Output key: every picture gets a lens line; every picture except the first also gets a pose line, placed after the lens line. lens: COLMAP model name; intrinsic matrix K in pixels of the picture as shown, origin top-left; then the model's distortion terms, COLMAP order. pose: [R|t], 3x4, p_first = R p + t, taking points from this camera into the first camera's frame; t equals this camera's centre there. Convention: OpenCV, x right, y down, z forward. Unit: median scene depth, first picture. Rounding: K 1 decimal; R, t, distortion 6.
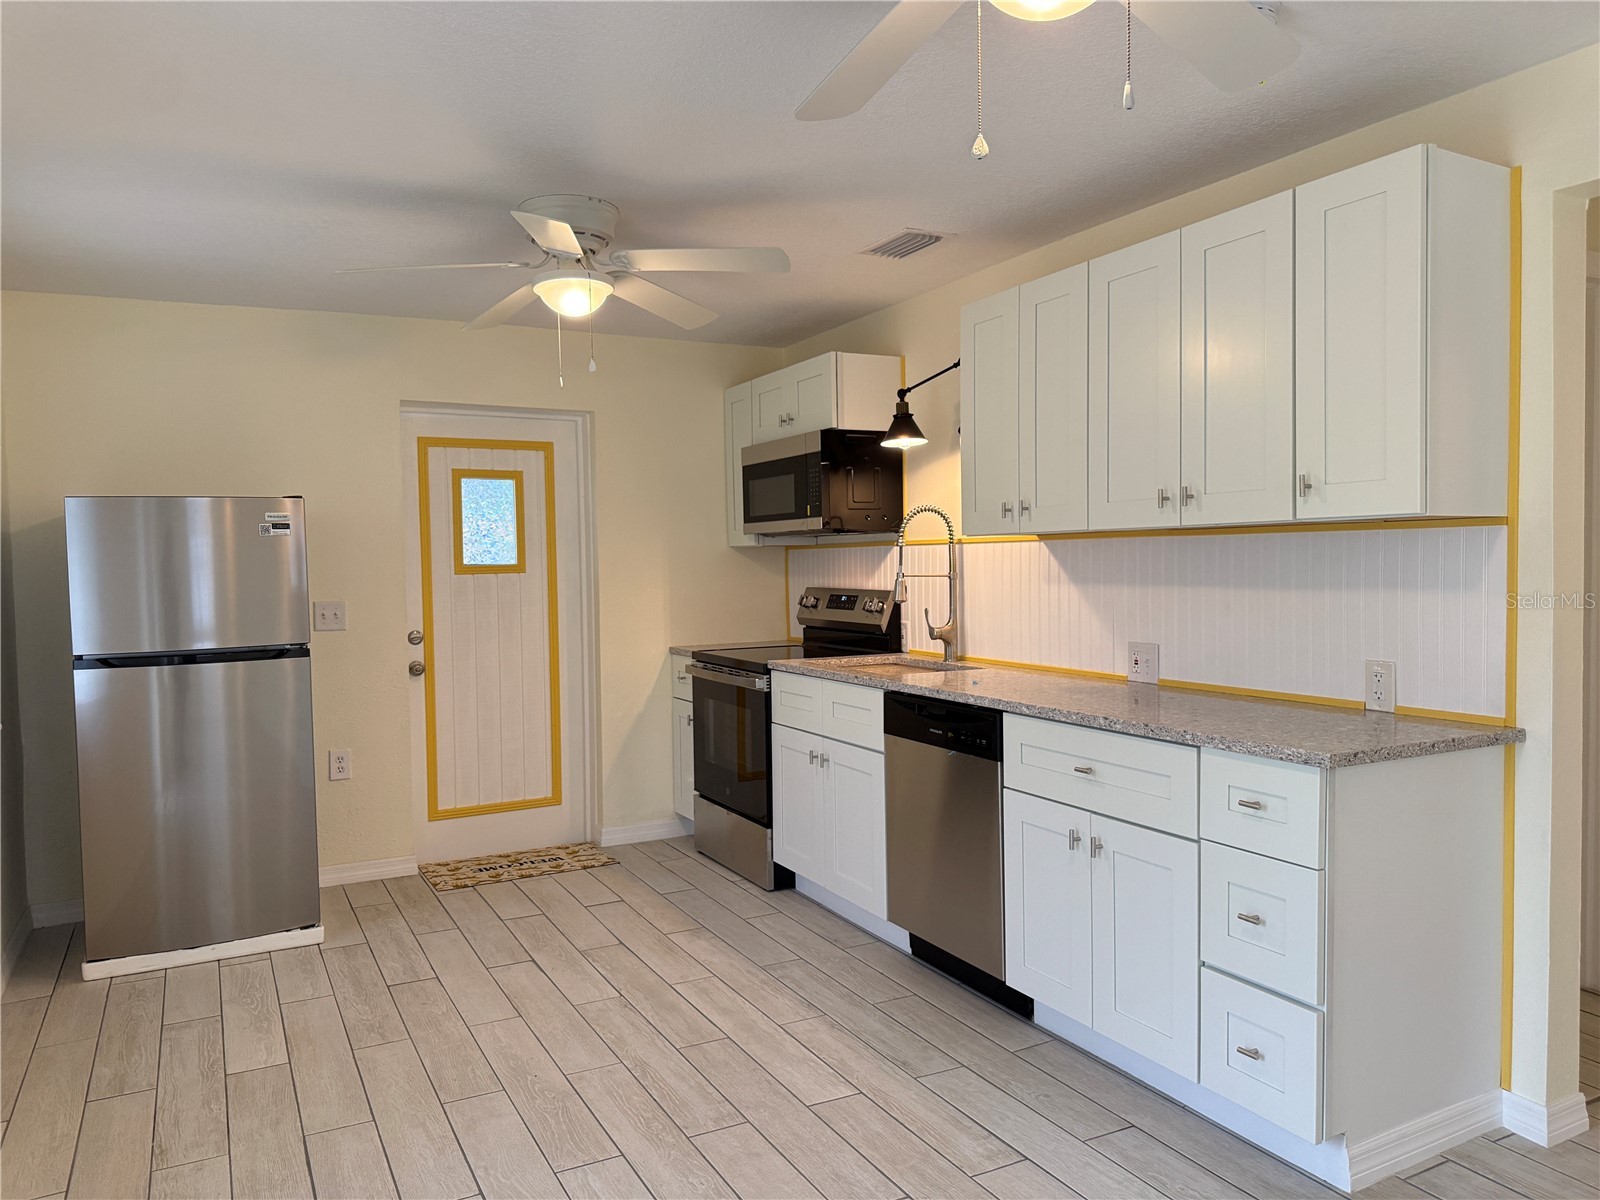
lens RADIAL K [[1134.3, 0, 801.5], [0, 1134.3, 599.1], [0, 0, 1]] dist [0.068551, -0.086081]
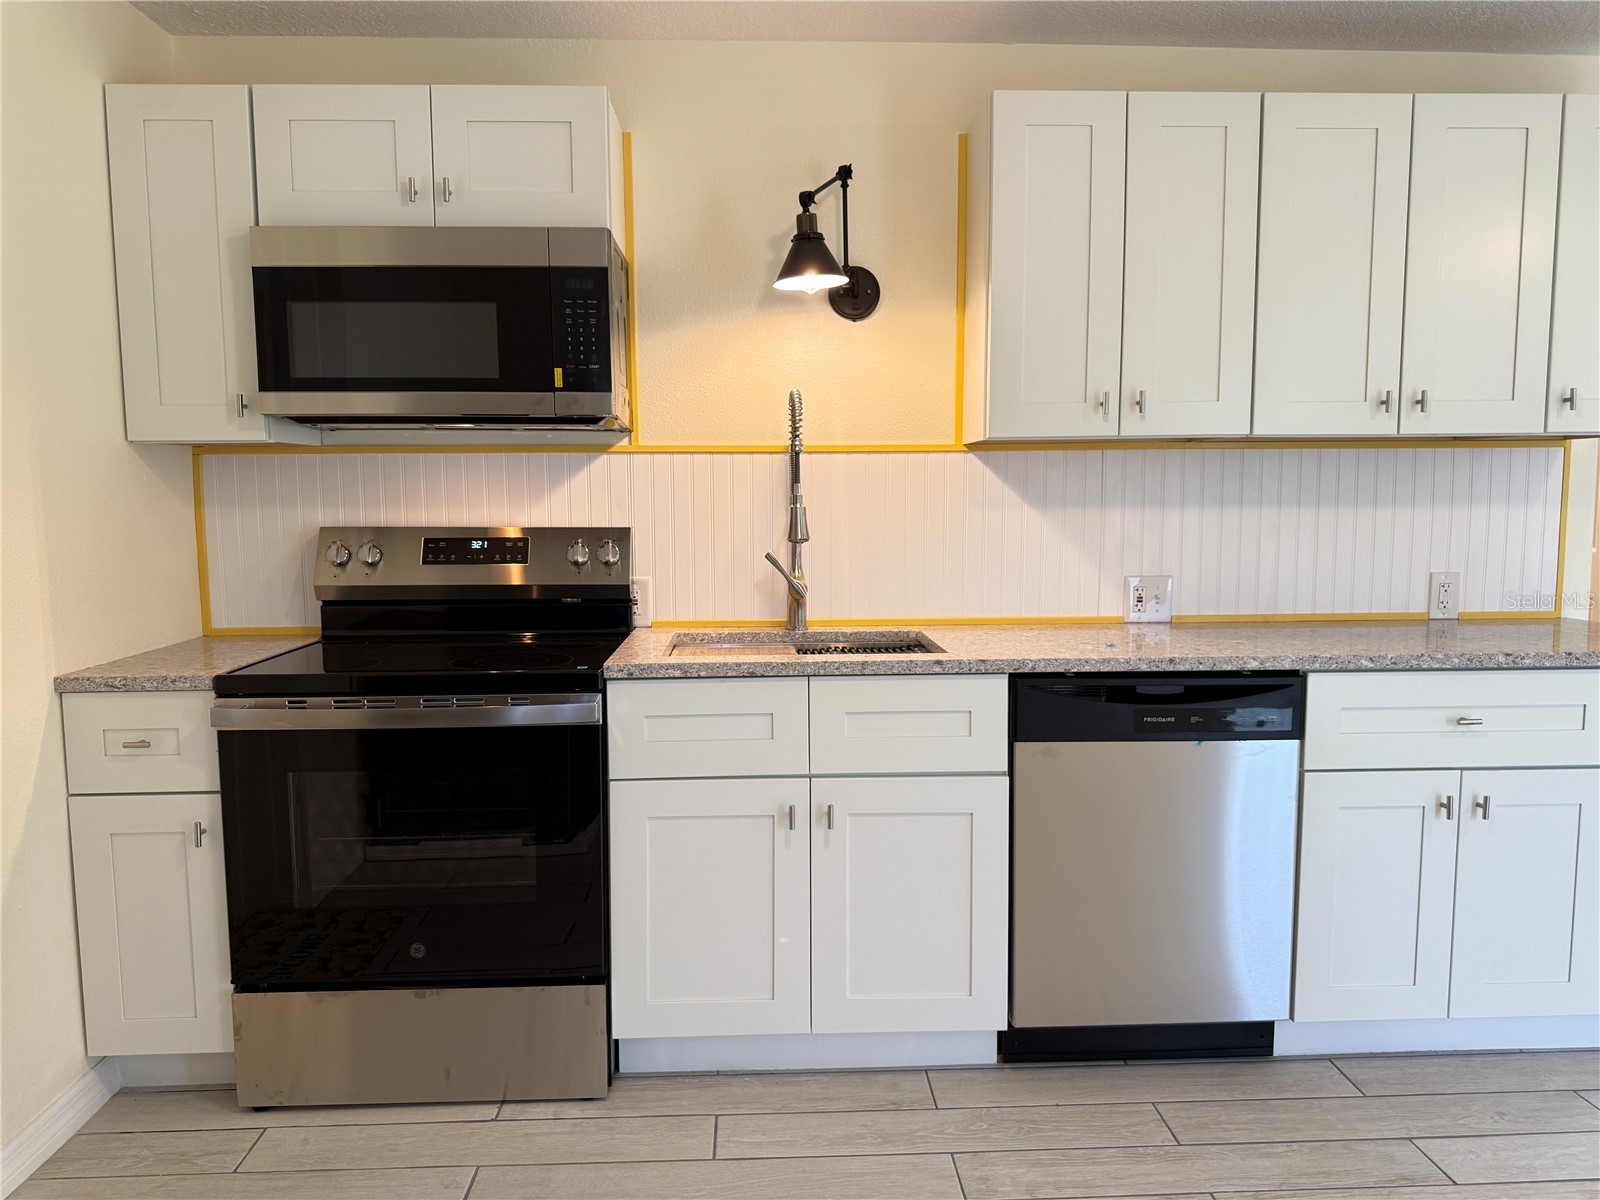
lens RADIAL K [[1134.3, 0, 806.4], [0, 1134.3, 607.7], [0, 0, 1]] dist [0.068551, -0.086081]
pose [[0.426304, -0.078141, 0.901199, -0.486418], [0.031952, 0.996941, 0.071328, -0.005665], [-0.904016, -0.001613, 0.427496, 0.740228]]
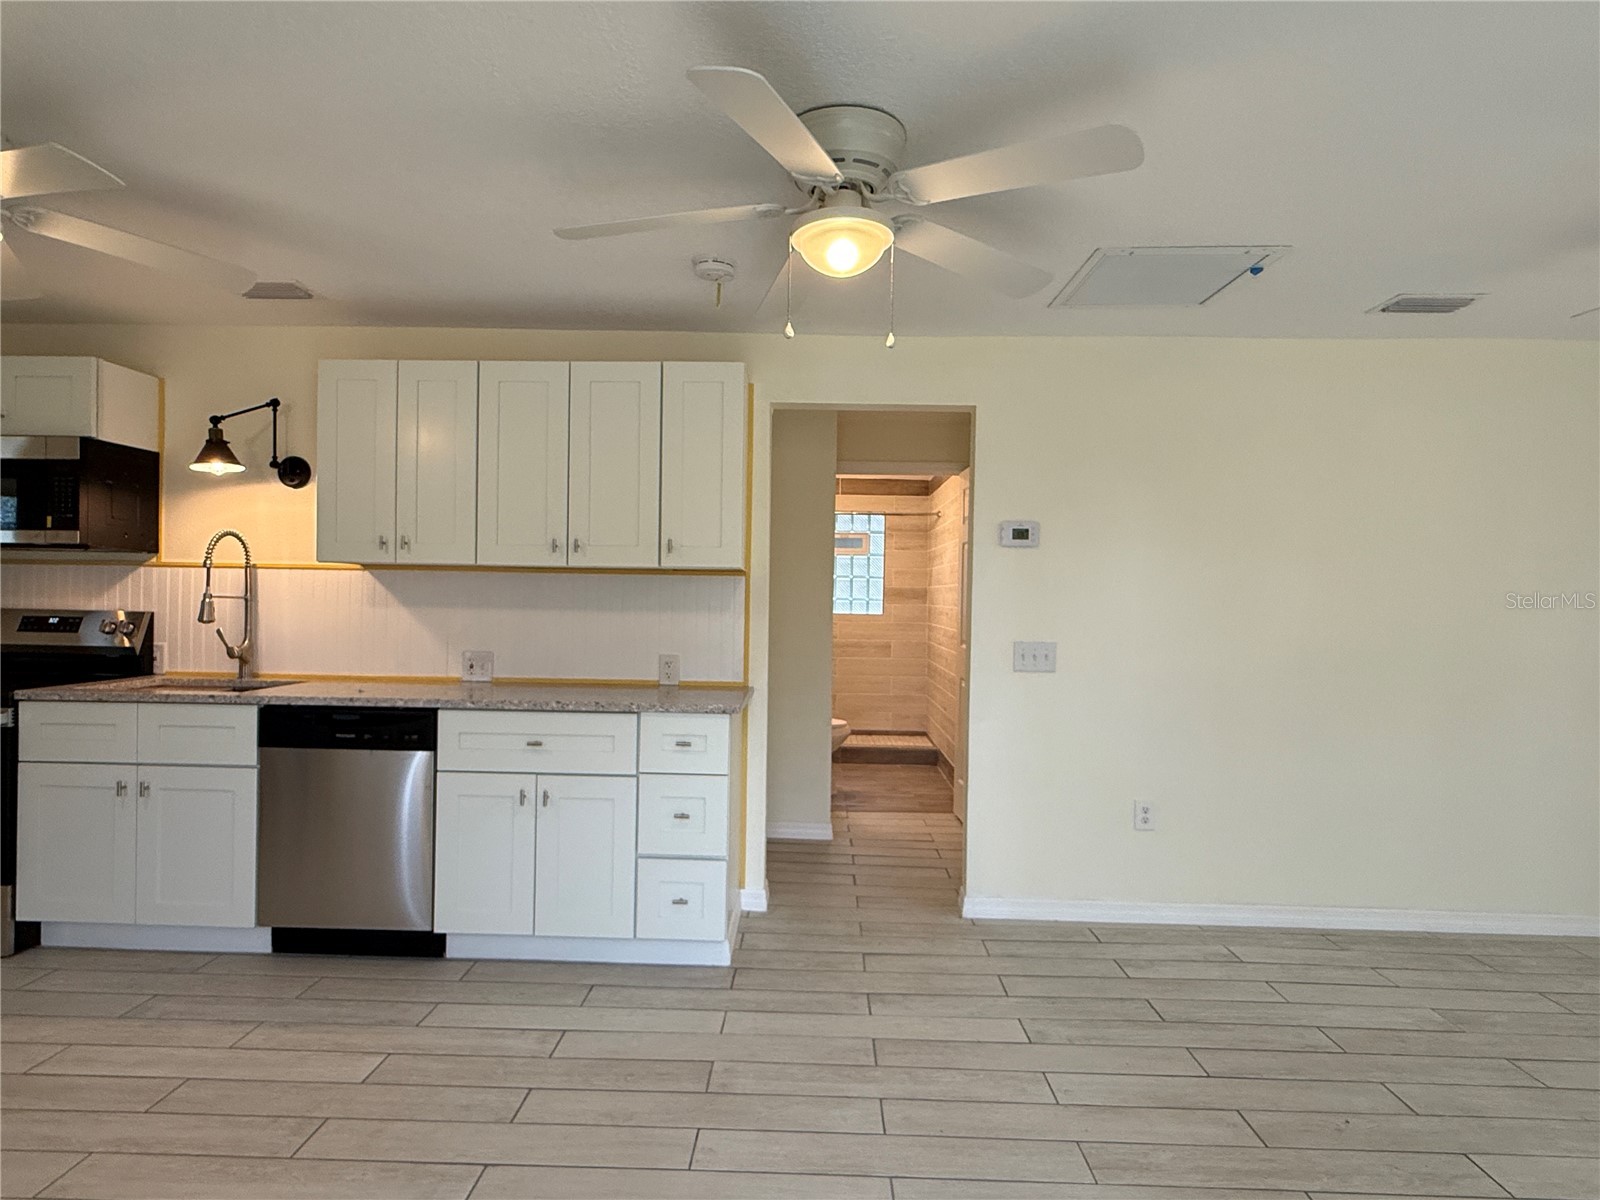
lens RADIAL K [[882.2, 0, 804.0], [0, 882.2, 602.8], [0, 0, 1]] dist [-0.003506, 0.003035]
pose [[0.487445, 0.017694, 0.872974, -0.348745], [0.007042, 0.999682, -0.024194, 0.008020], [-0.873125, 0.017941, 0.487166, 0.146904]]
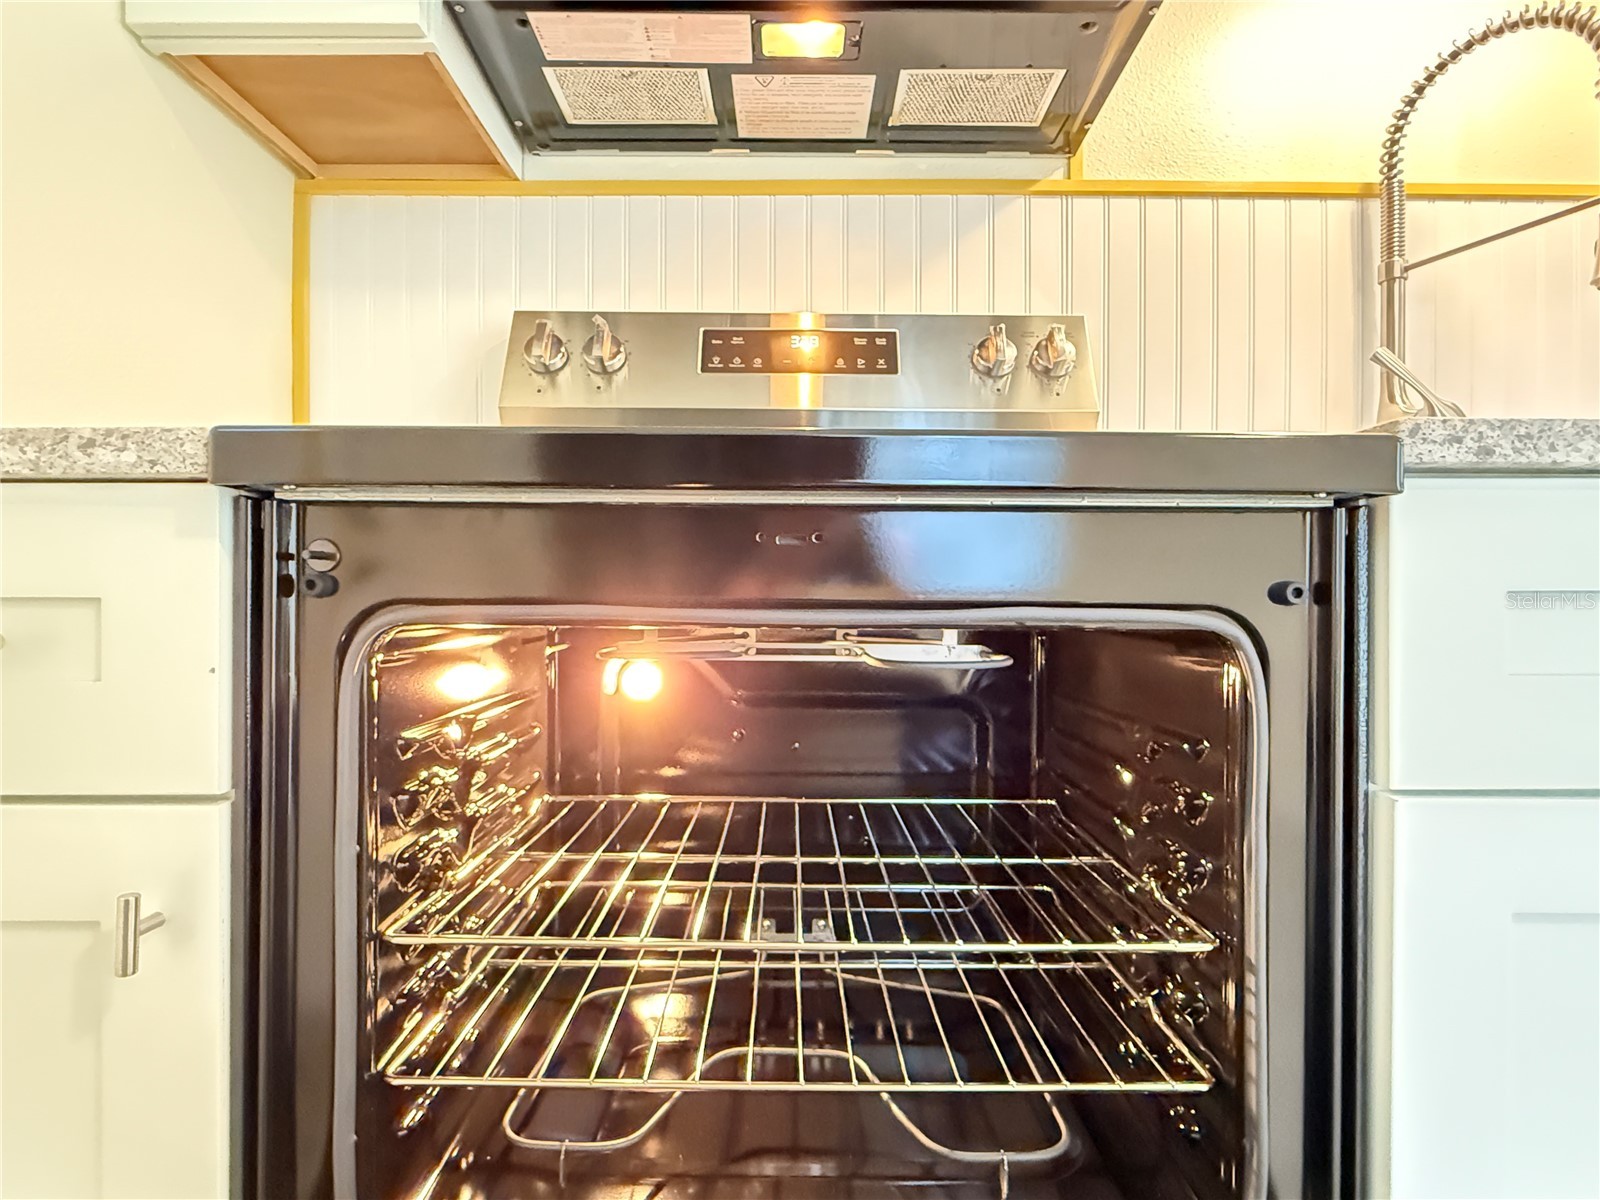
lens RADIAL K [[846.8, 0, 797.0], [0, 846.8, 597.1], [0, 0, 1]] dist [0.005065, 0.001538]
pose [[0.457140, 0.018075, 0.889211, -0.191202], [0.019671, 0.999343, -0.030426, 0.087693], [-0.889177, 0.031400, 0.456484, 1.090076]]
